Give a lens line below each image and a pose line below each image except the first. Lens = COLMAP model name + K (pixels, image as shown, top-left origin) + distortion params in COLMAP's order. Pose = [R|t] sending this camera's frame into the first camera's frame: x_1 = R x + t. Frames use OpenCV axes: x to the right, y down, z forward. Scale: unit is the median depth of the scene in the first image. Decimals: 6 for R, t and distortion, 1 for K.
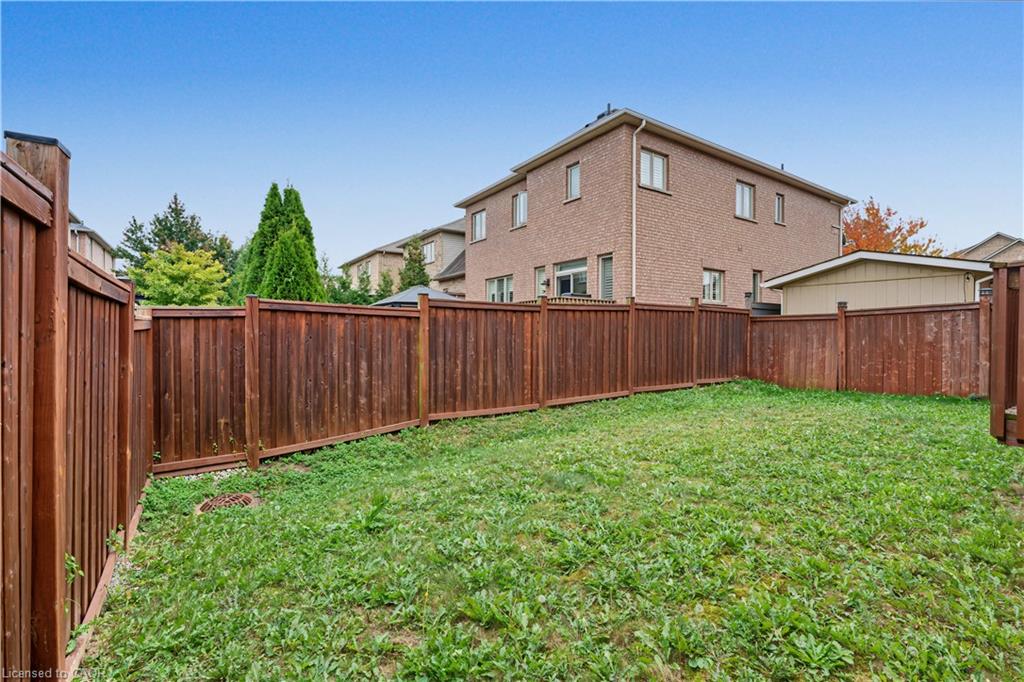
lens RADIAL K [[462.2, 0, 515.5], [0, 462.2, 343.0], [0, 0, 1]] dist [-0.000926, -0.000111]
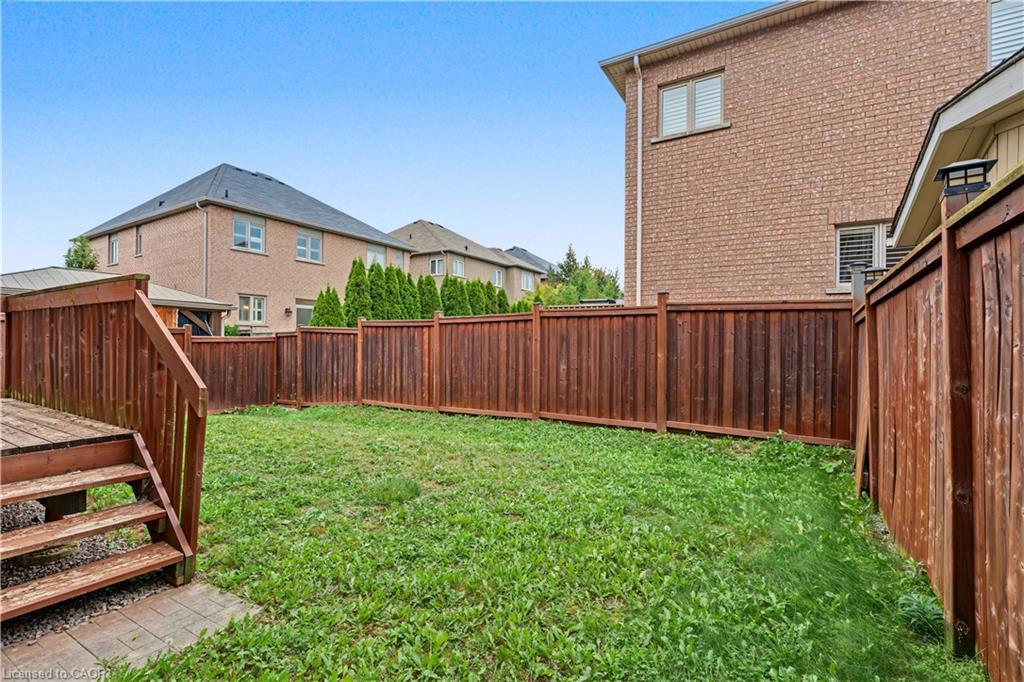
lens RADIAL K [[462.2, 0, 514.6], [0, 462.2, 335.8], [0, 0, 1]] dist [-0.000926, -0.000111]
pose [[0.424692, 0.001602, -0.905336, 1.057424], [-0.016961, 0.999837, -0.006187, -0.036647], [0.905179, 0.017983, 0.424650, 0.637578]]
